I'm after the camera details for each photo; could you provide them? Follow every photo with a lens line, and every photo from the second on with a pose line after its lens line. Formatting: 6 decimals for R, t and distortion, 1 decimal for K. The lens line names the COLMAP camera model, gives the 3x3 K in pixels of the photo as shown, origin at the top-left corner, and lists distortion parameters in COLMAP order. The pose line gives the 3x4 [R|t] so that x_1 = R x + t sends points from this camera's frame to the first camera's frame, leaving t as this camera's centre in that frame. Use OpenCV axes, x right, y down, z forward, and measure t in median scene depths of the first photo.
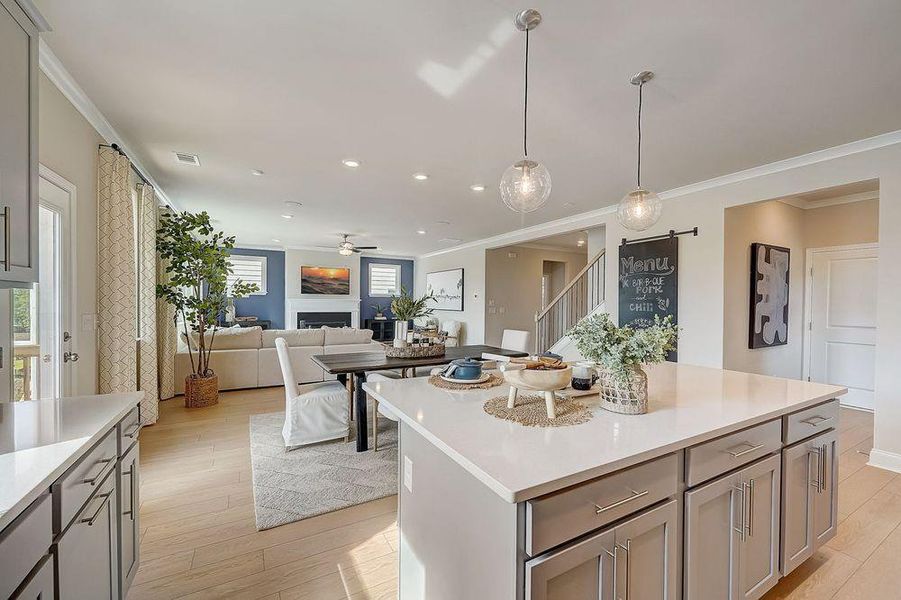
lens RADIAL K [[363.6, 0, 454.4], [0, 363.6, 305.7], [0, 0, 1]] dist [0.001102, 0.000048]
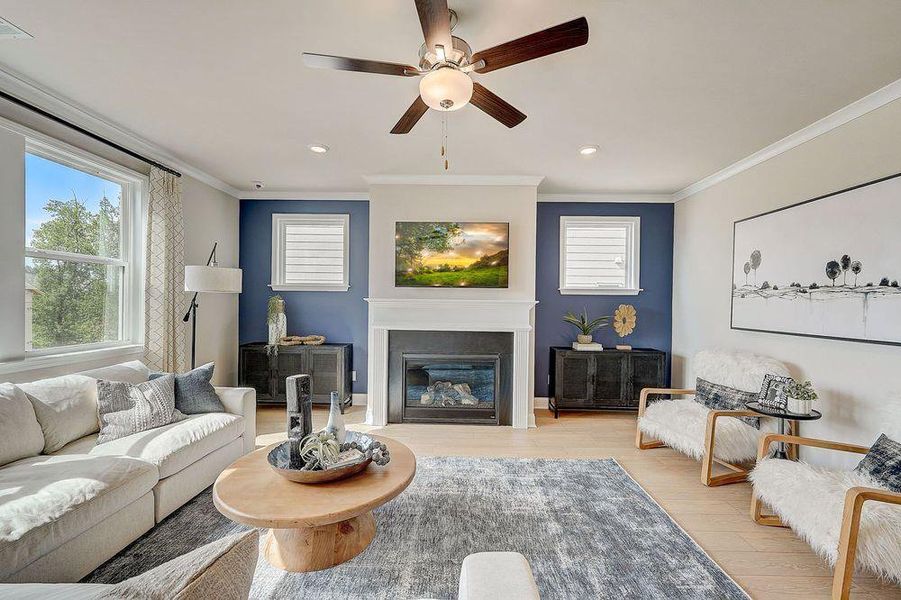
lens RADIAL K [[363.6, 0, 454.4], [0, 363.6, 305.7], [0, 0, 1]] dist [0.001102, 0.000048]
pose [[0.868425, 0.005474, -0.495791, -0.142177], [-0.010661, 0.999914, -0.007635, -0.007384], [0.495706, 0.011917, 0.868409, 0.621885]]
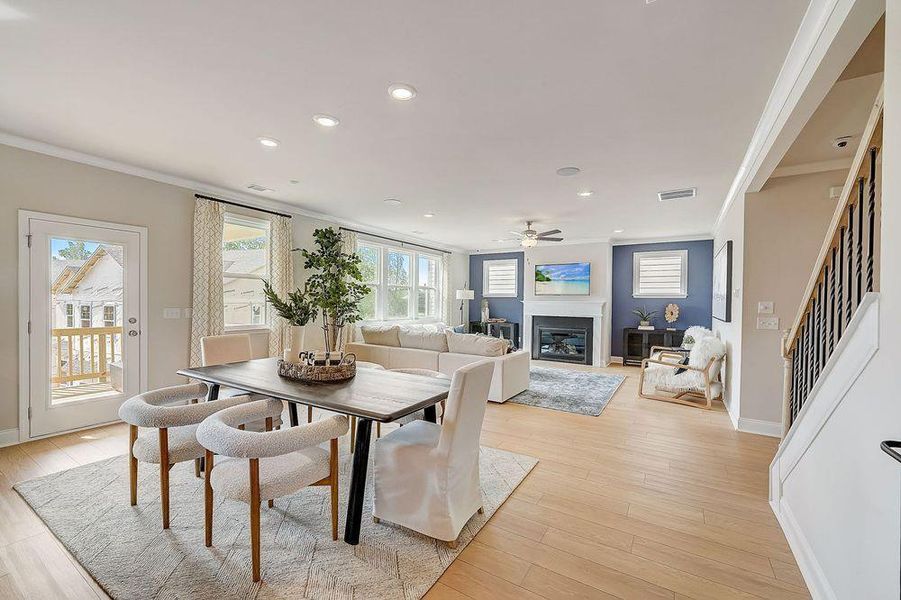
lens RADIAL K [[363.6, 0, 454.4], [0, 363.6, 305.7], [0, 0, 1]] dist [0.001102, 0.000048]
pose [[0.488791, 0.007345, -0.872370, 0.257260], [-0.017853, 0.999839, -0.001585, -0.001331], [0.872218, 0.016349, 0.488844, 0.352868]]
